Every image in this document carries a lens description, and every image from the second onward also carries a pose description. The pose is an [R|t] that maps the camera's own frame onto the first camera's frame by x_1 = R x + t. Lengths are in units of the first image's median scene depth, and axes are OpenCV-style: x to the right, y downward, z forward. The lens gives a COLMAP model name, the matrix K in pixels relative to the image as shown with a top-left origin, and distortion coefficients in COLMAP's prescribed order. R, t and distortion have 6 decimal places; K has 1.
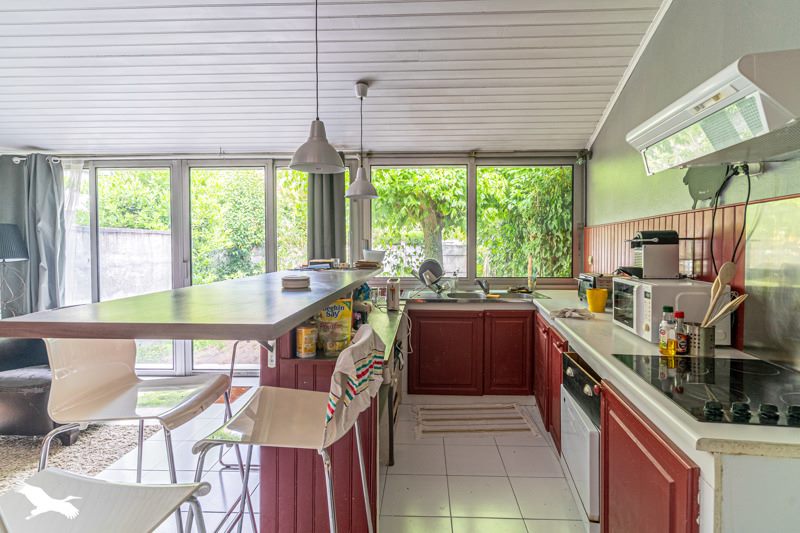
lens RADIAL K [[382.0, 0, 397.7], [0, 382.0, 253.6], [0, 0, 1]] dist [0.002956, 0.000638]
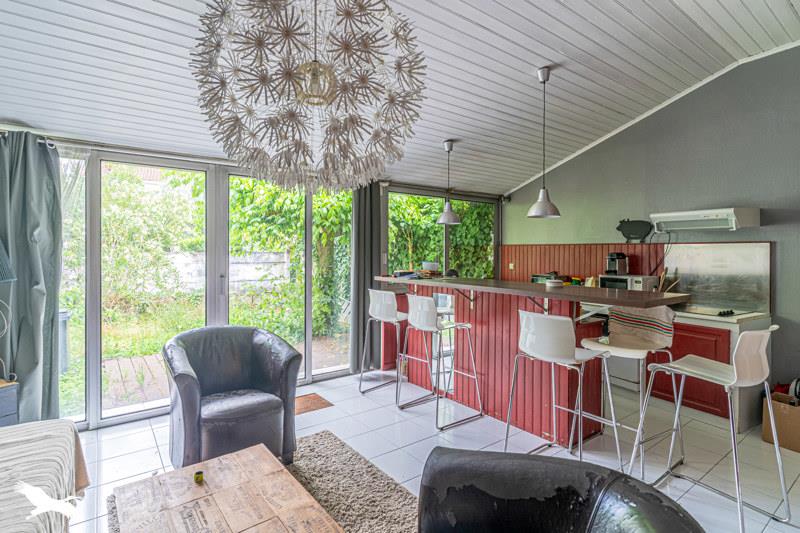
lens RADIAL K [[395.5, 0, 386.9], [0, 395.5, 255.7], [0, 0, 1]] dist [0.003653, 0.000439]
pose [[0.791785, -0.005790, 0.610773, -0.844051], [0.009569, 0.999950, -0.002925, -0.023701], [-0.610725, 0.008161, 0.791801, 0.015728]]
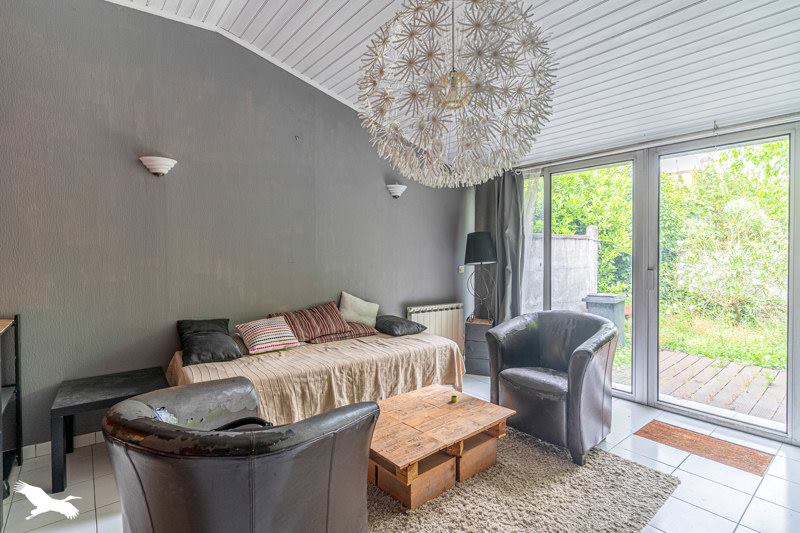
lens RADIAL K [[382.0, 0, 397.7], [0, 382.0, 253.6], [0, 0, 1]] dist [0.002956, 0.000638]
pose [[0.665913, 0.004684, -0.746014, -0.310379], [-0.012579, 0.999909, -0.004950, -0.002492], [0.745923, 0.012680, 0.665911, 0.028821]]
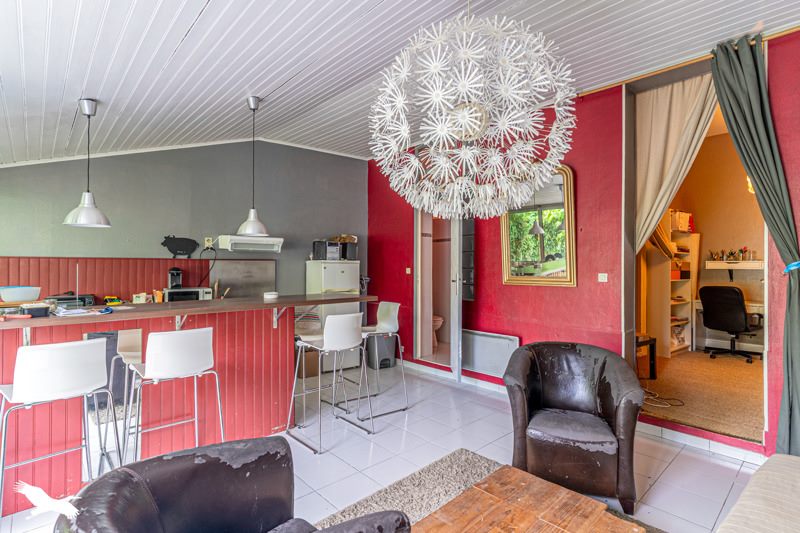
lens RADIAL K [[395.5, 0, 386.9], [0, 395.5, 255.7], [0, 0, 1]] dist [0.003653, 0.000439]
pose [[-0.691776, 0.016318, 0.721928, -0.933228], [0.009042, 0.999862, -0.013936, -0.041768], [-0.722056, -0.003113, -0.691828, 0.849659]]
